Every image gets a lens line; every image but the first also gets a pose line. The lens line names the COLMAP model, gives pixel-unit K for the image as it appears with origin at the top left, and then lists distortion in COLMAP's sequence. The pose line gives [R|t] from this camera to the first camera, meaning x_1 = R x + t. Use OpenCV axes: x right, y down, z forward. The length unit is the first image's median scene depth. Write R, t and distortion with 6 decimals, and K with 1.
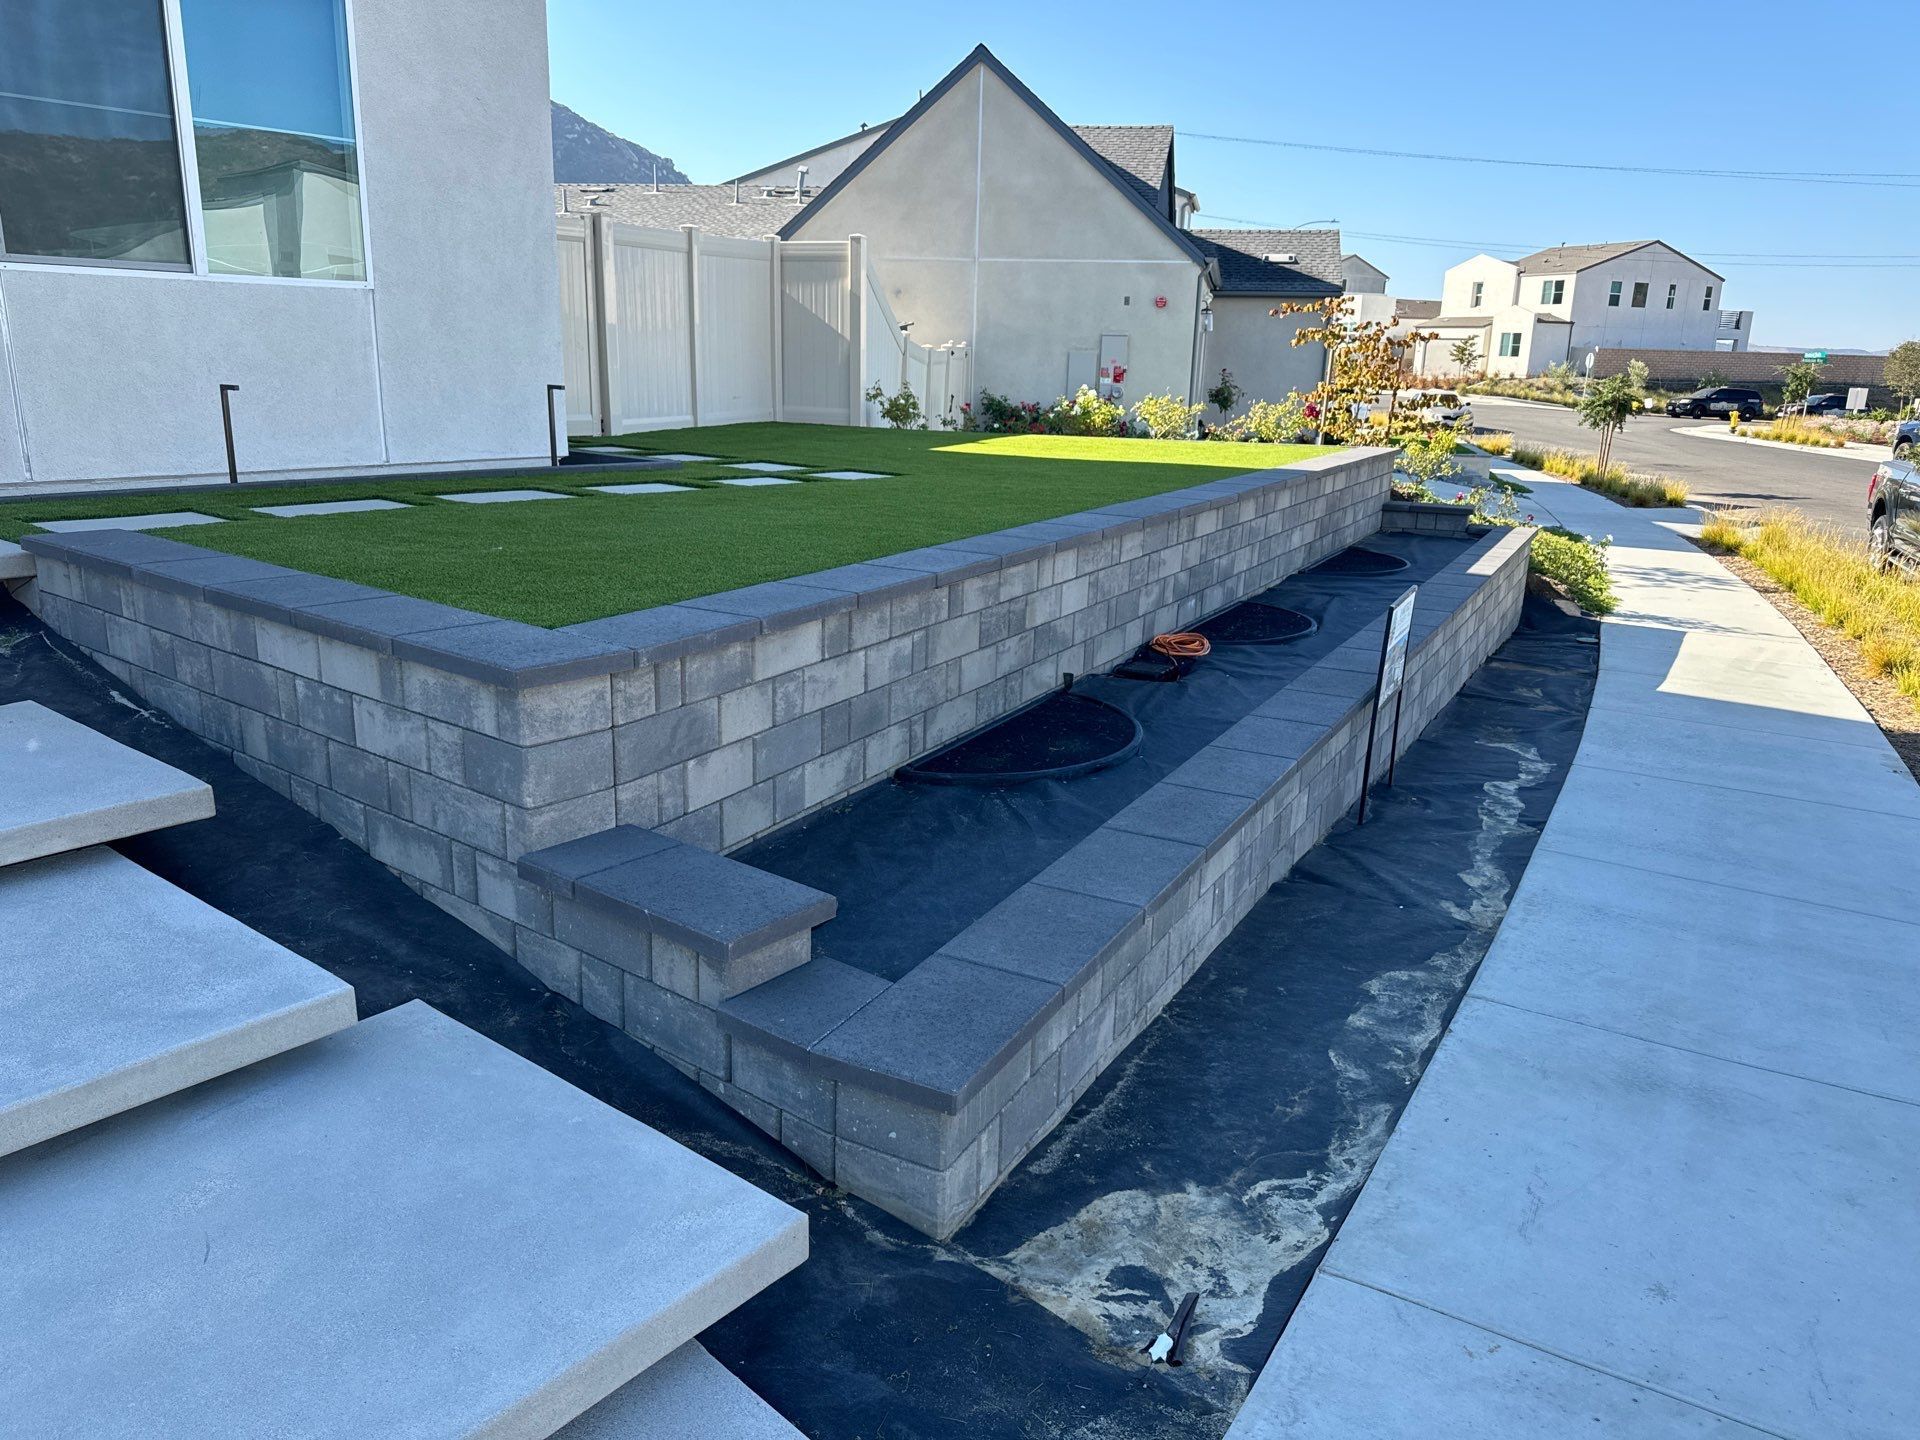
lens RADIAL K [[1348.8, 0, 960.0], [0, 1348.8, 720.0], [0, 0, 1]] dist [0.093804, -0.149121]
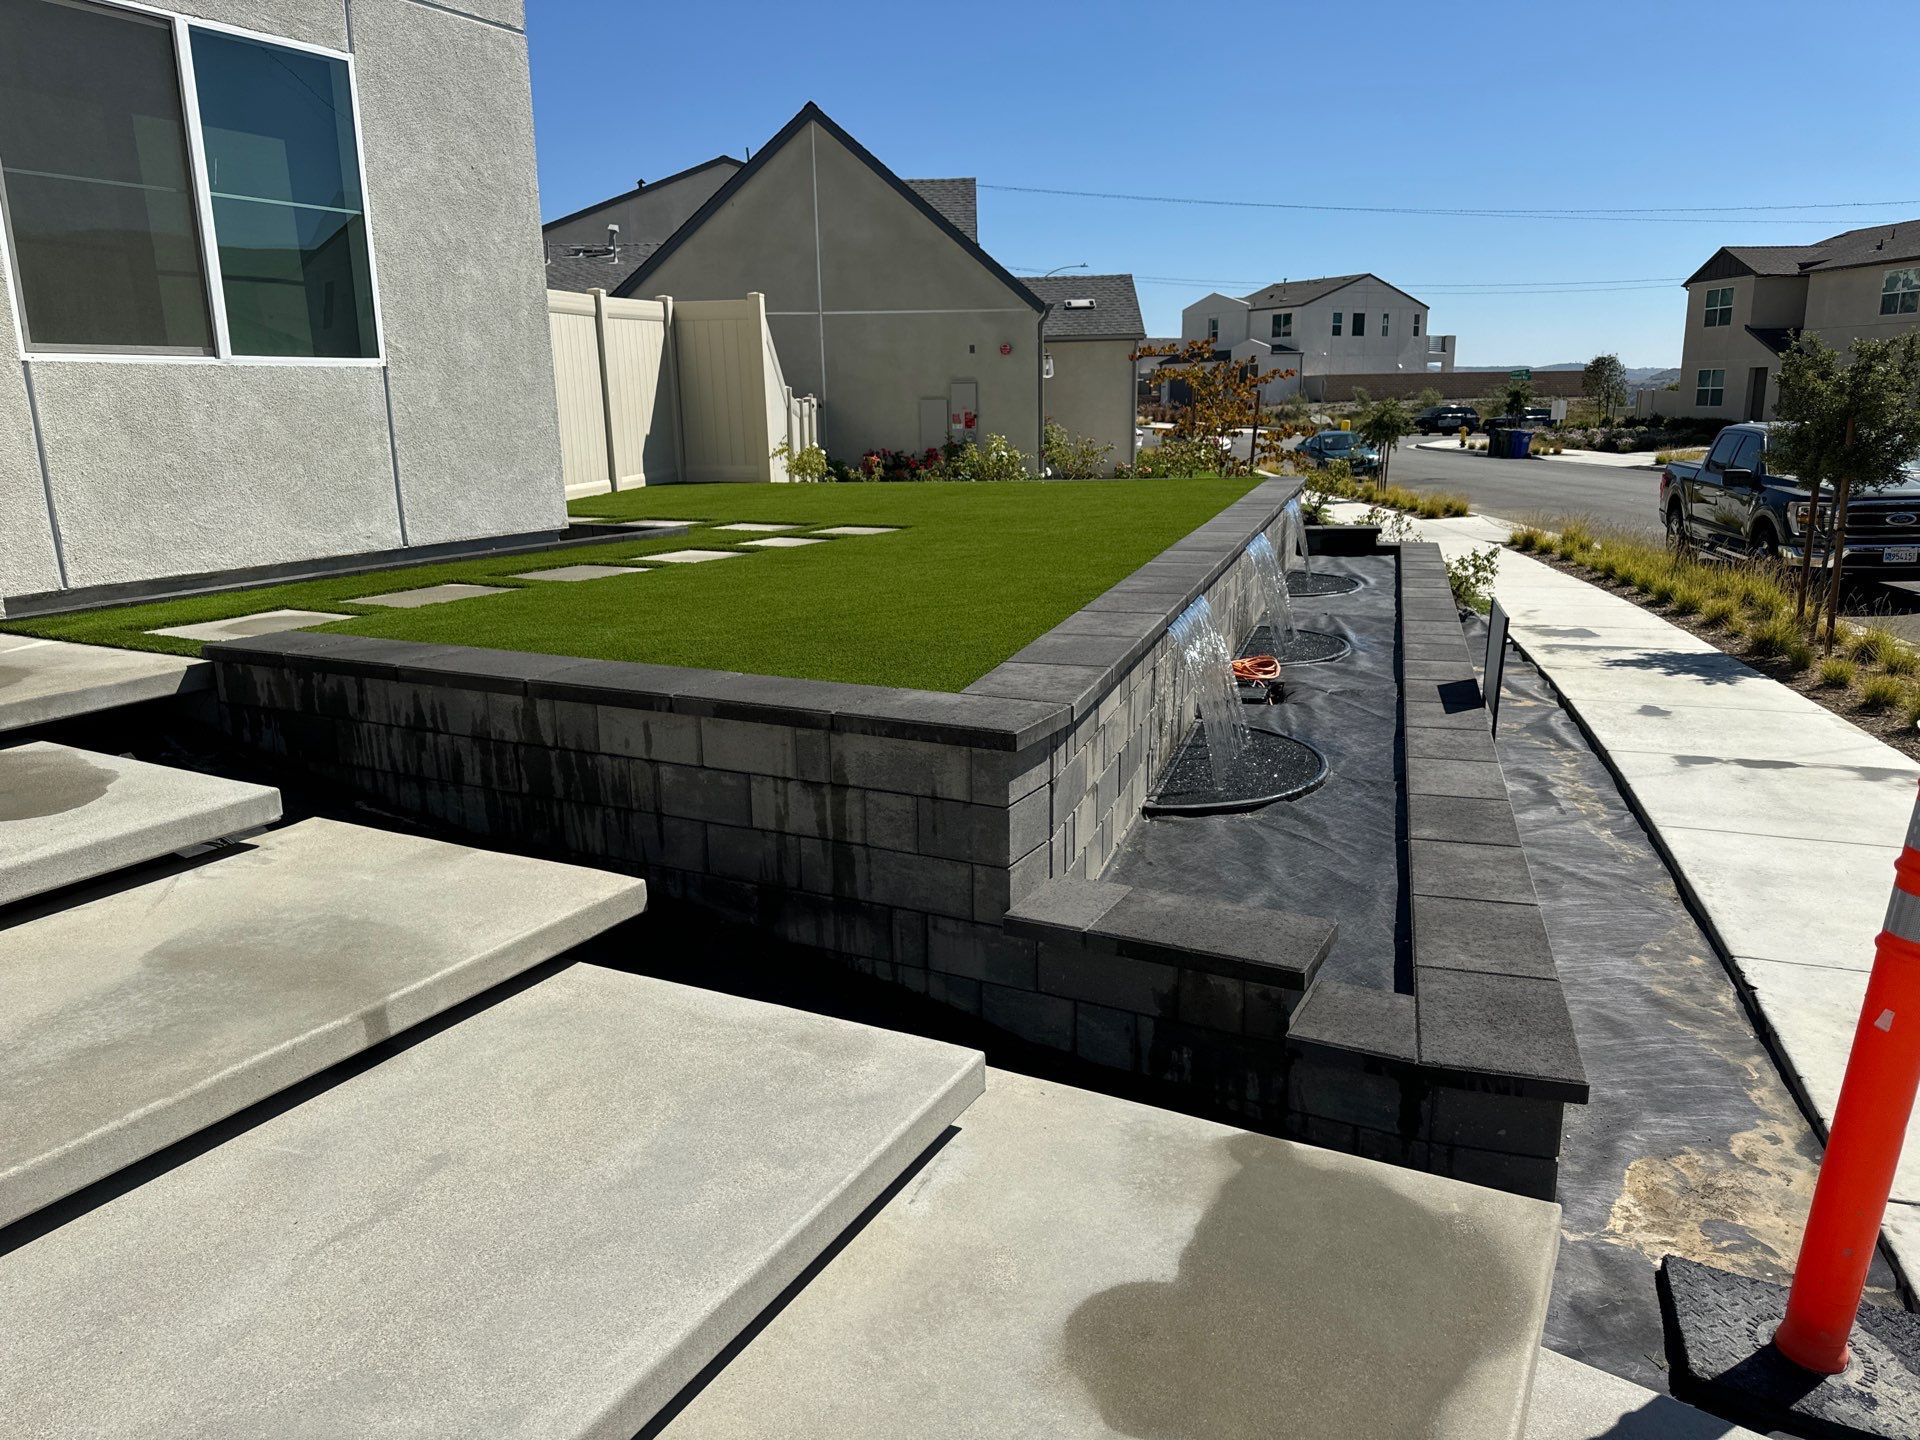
lens RADIAL K [[1360.4, 0, 964.2], [0, 1360.4, 722.3], [0, 0, 1]] dist [0.047783, -0.074818]
pose [[0.981515, -0.085223, 0.171362, -0.362588], [0.090527, 0.995620, -0.023369, -0.015029], [-0.168620, 0.038450, 0.984931, 0.000040]]
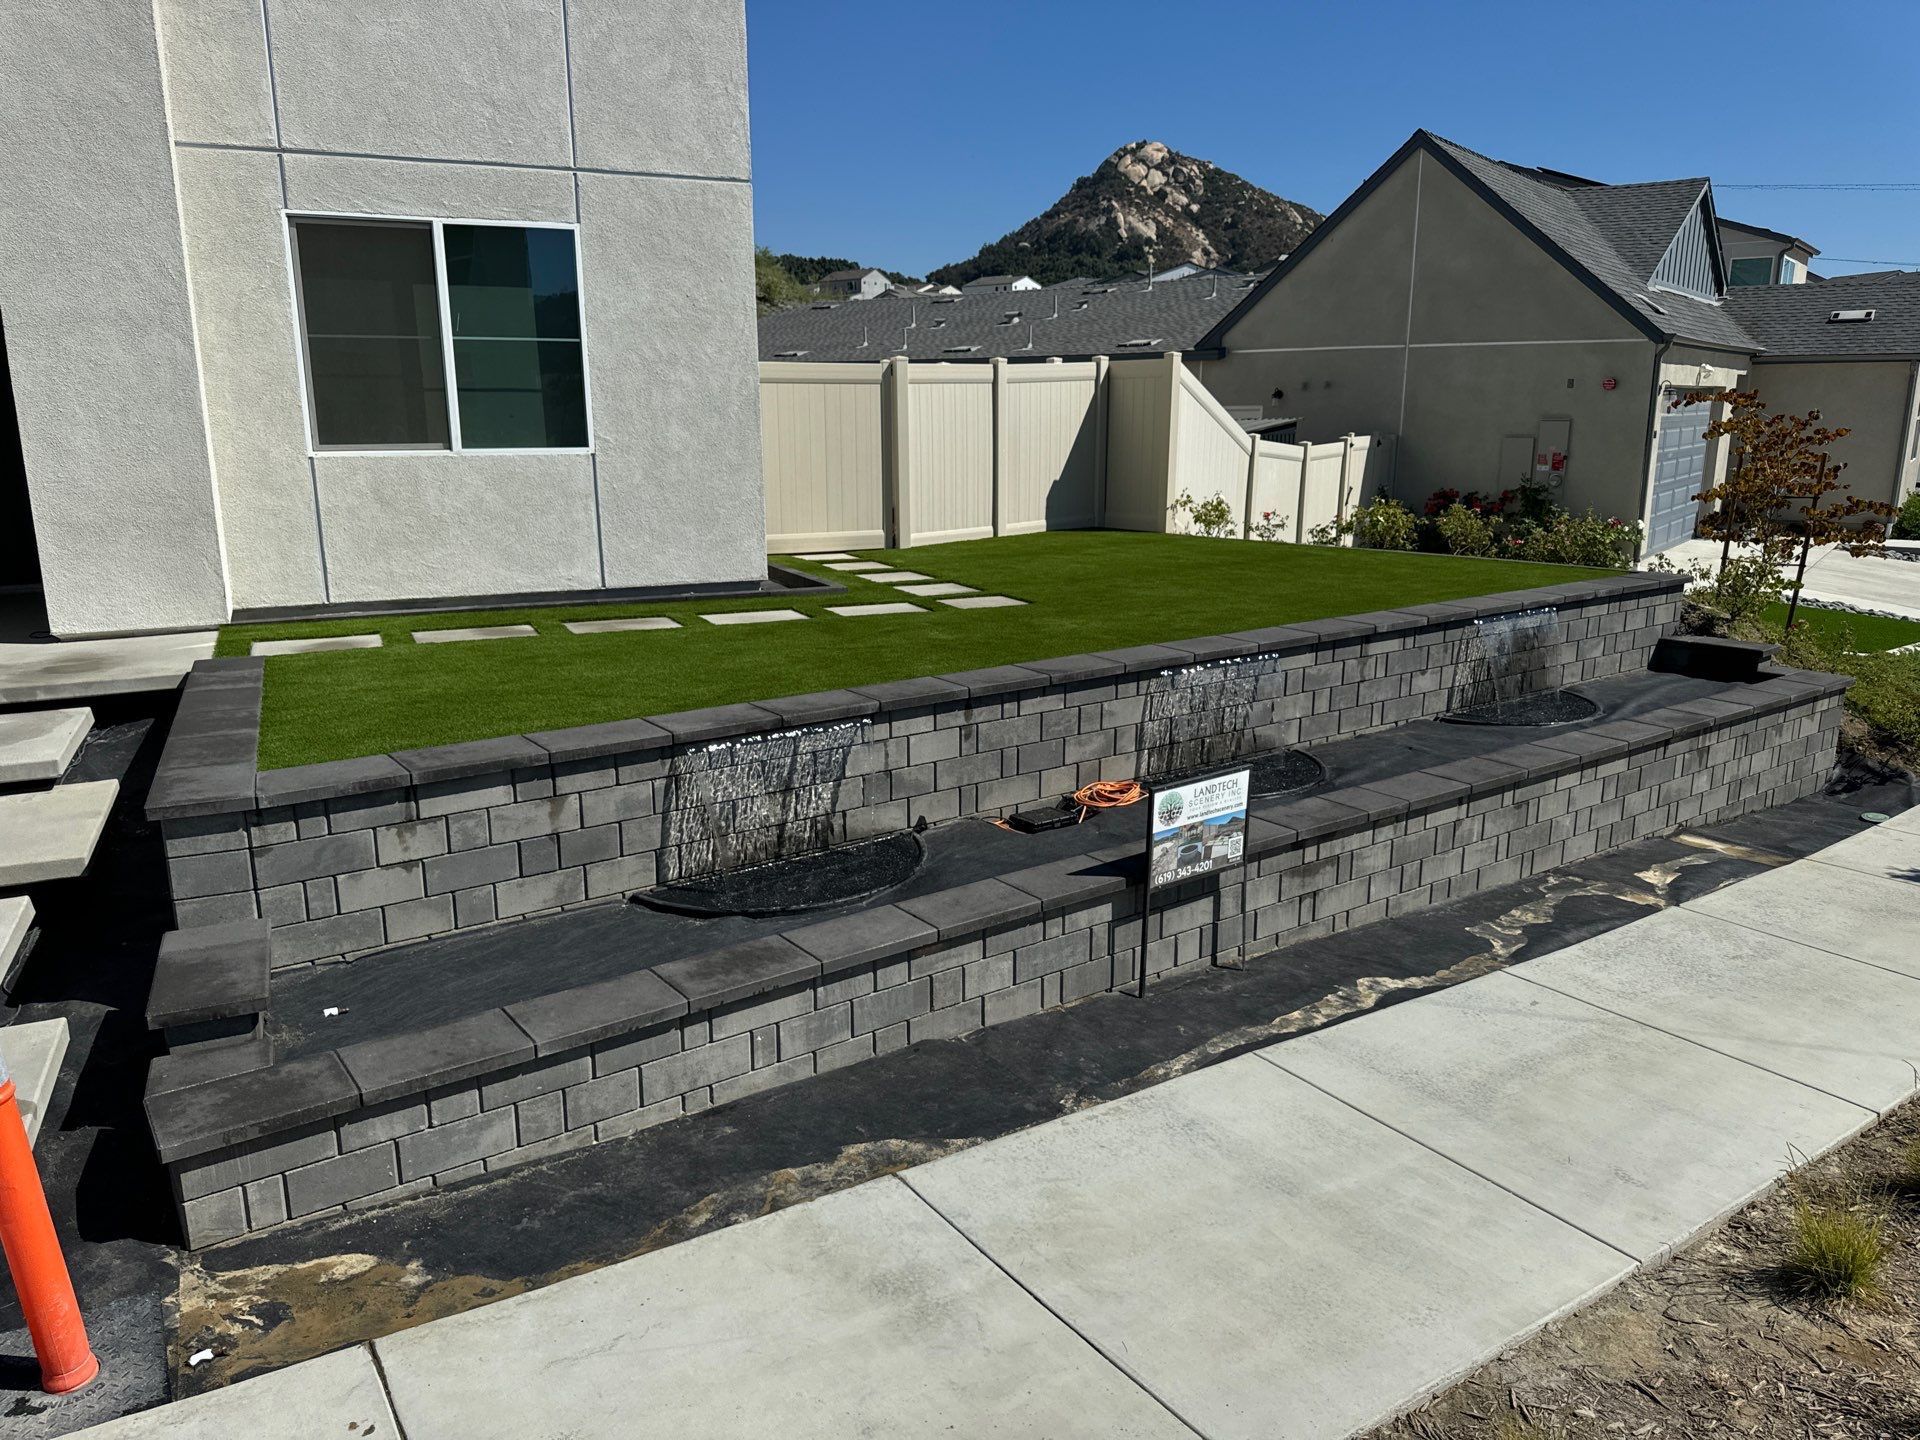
lens RADIAL K [[1352.9, 0, 960.0], [0, 1352.9, 720.0], [0, 0, 1]] dist [0.130753, -0.223535]
pose [[0.898419, 0.070777, -0.433398, 0.744518], [-0.088425, 0.995868, -0.020671, -0.119203], [0.430144, 0.056895, 0.900965, 0.019035]]
